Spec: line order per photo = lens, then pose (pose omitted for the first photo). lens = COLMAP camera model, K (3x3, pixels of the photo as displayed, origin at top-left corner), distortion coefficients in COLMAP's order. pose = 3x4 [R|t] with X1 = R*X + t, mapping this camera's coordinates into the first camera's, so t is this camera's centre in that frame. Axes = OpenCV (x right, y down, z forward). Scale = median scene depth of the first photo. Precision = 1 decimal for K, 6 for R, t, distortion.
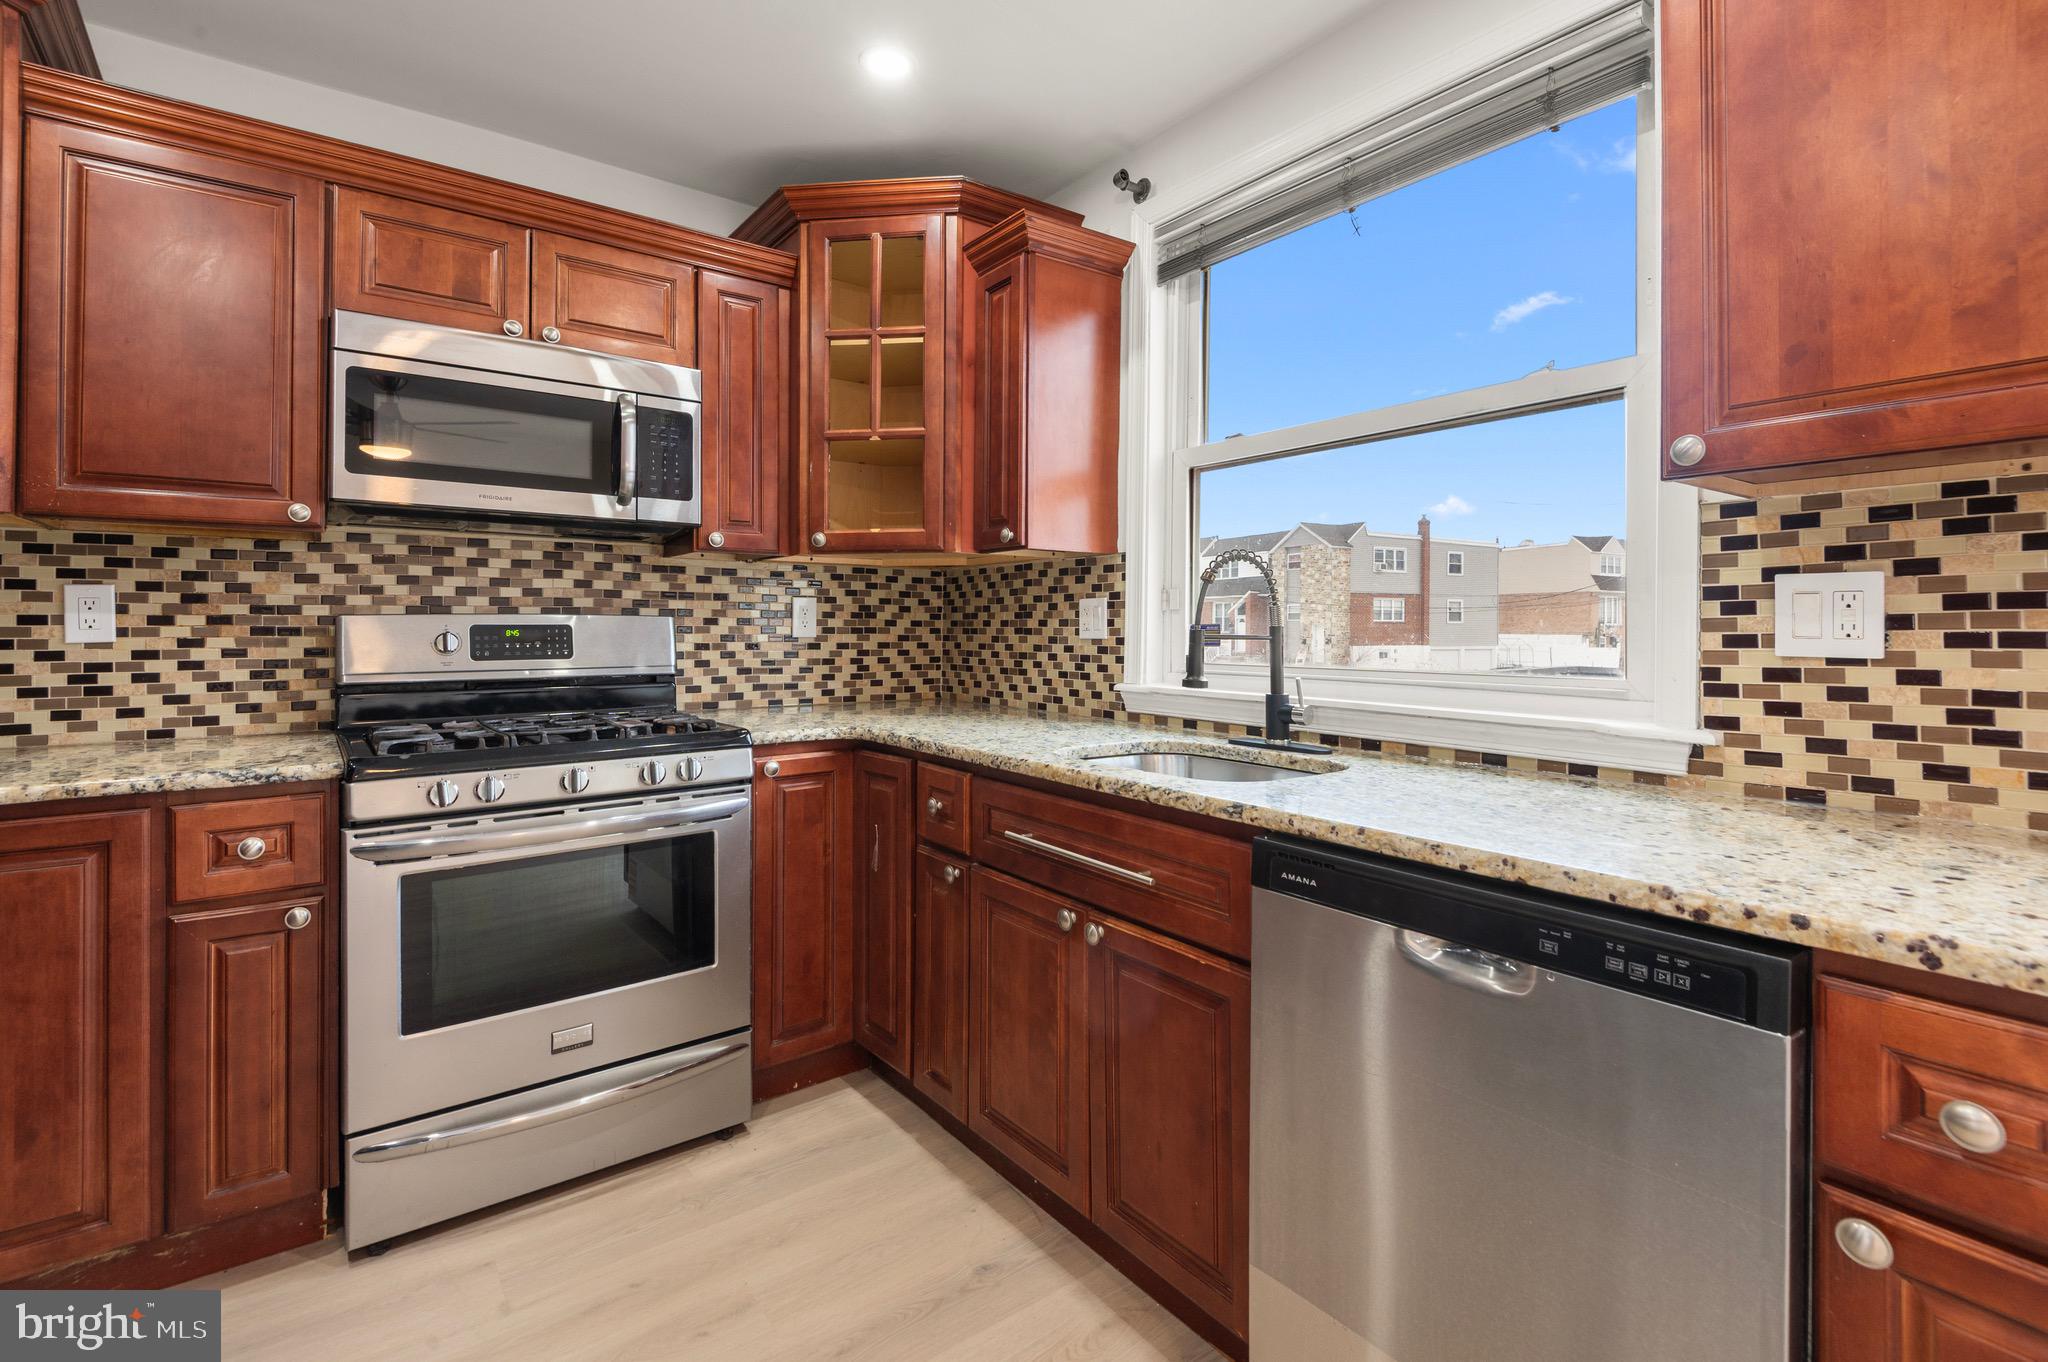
lens RADIAL K [[937.4, 0, 1025.7], [0, 937.4, 625.0], [0, 0, 1]] dist [0.017021, -0.014031]
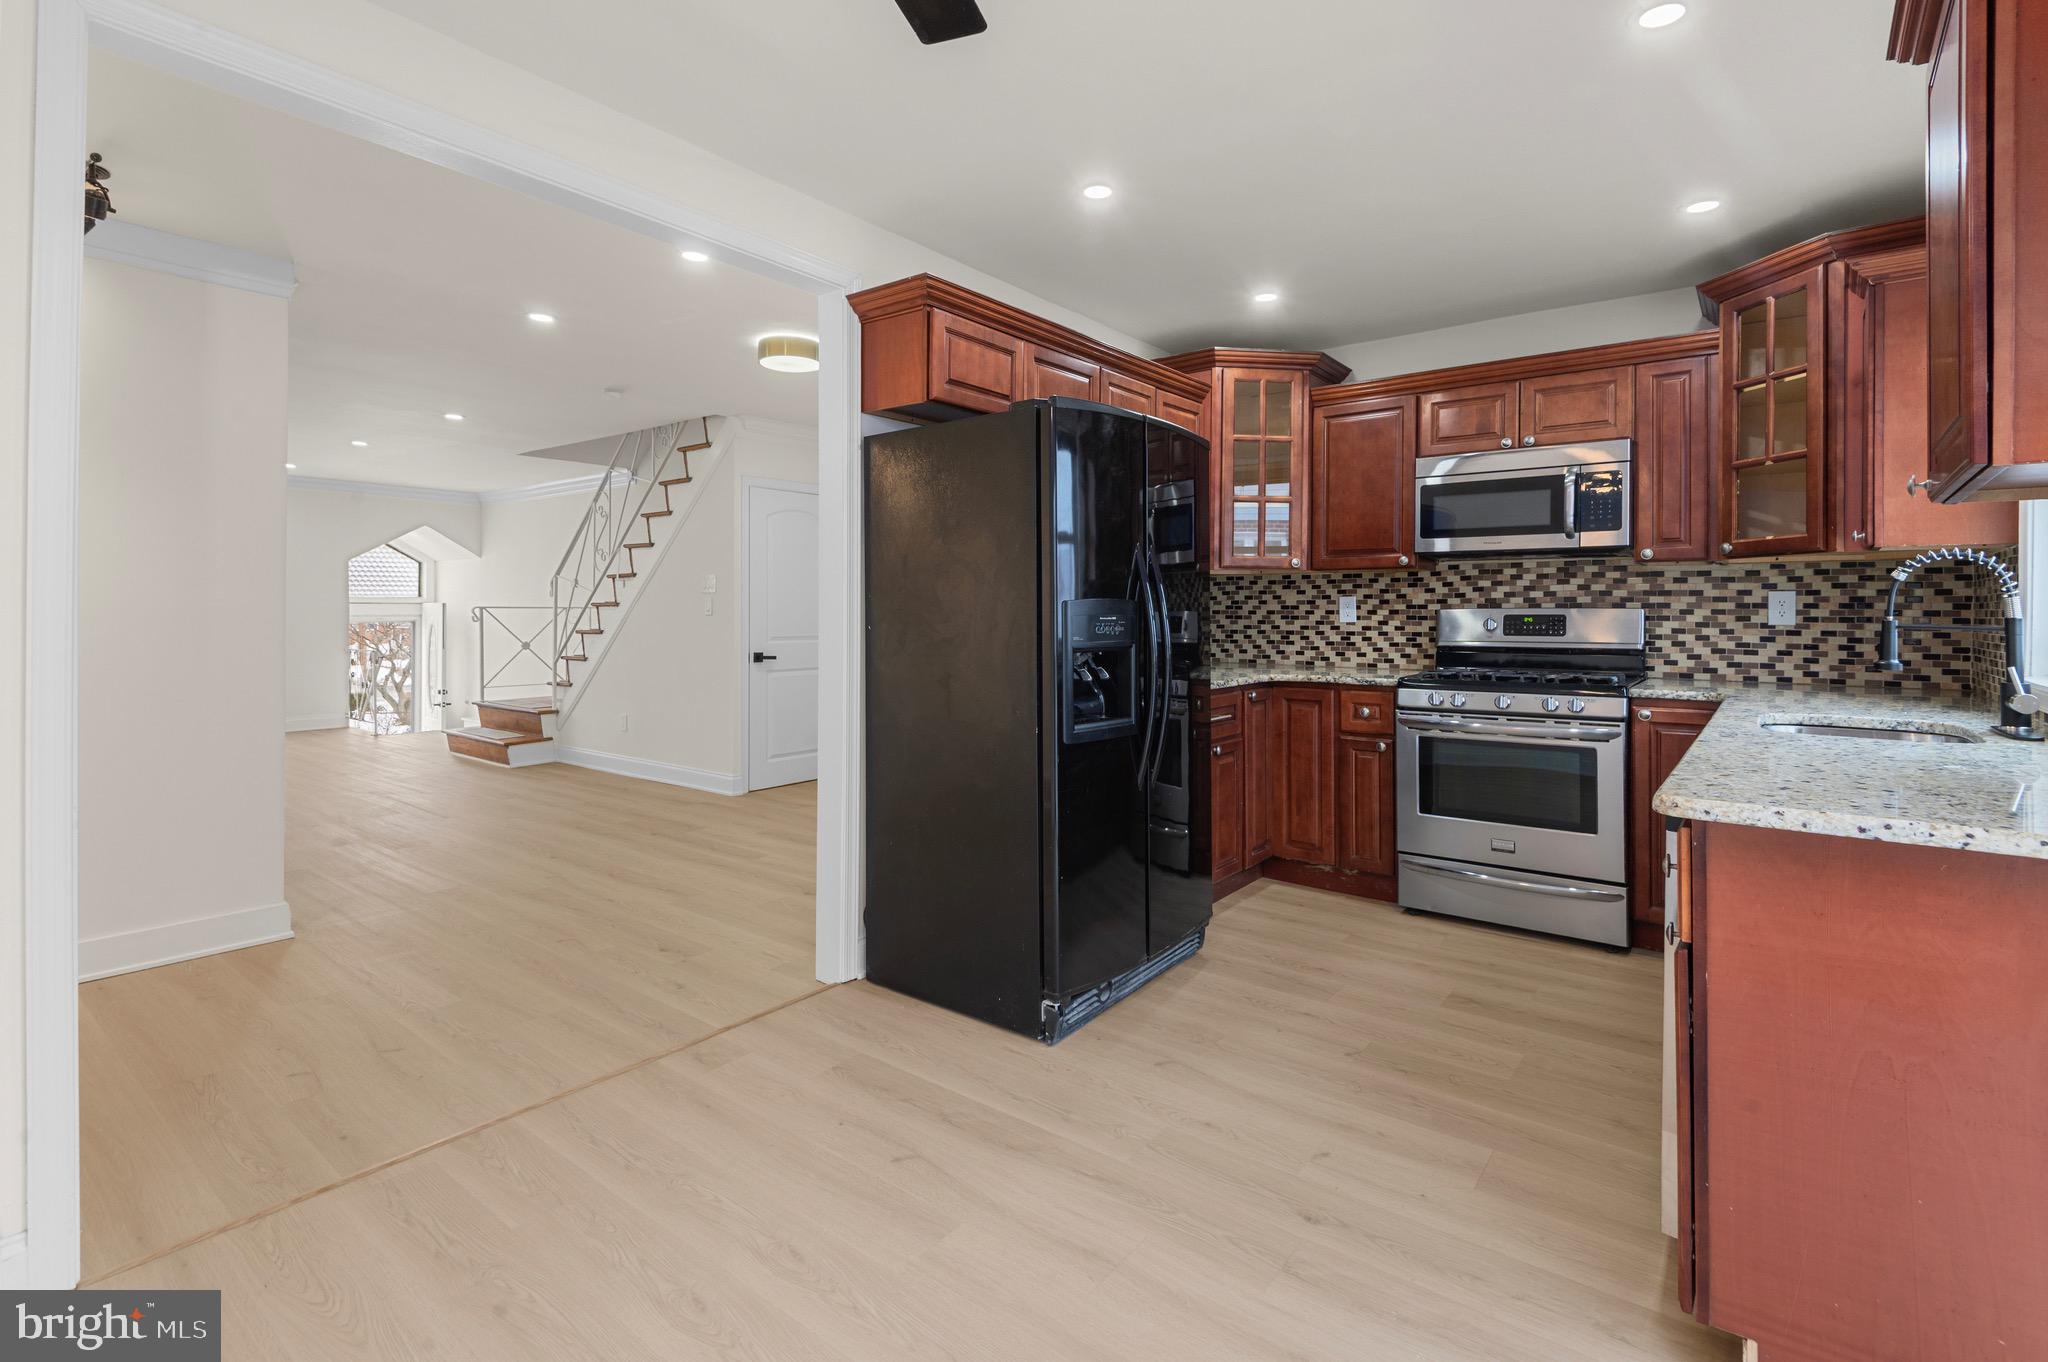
lens RADIAL K [[937.4, 0, 1025.7], [0, 937.4, 625.0], [0, 0, 1]] dist [0.017021, -0.014031]
pose [[0.255567, 0.012756, -0.966707, 0.828156], [0.000993, 0.999909, 0.013456, -0.005021], [0.966791, -0.004399, 0.255531, -0.270950]]
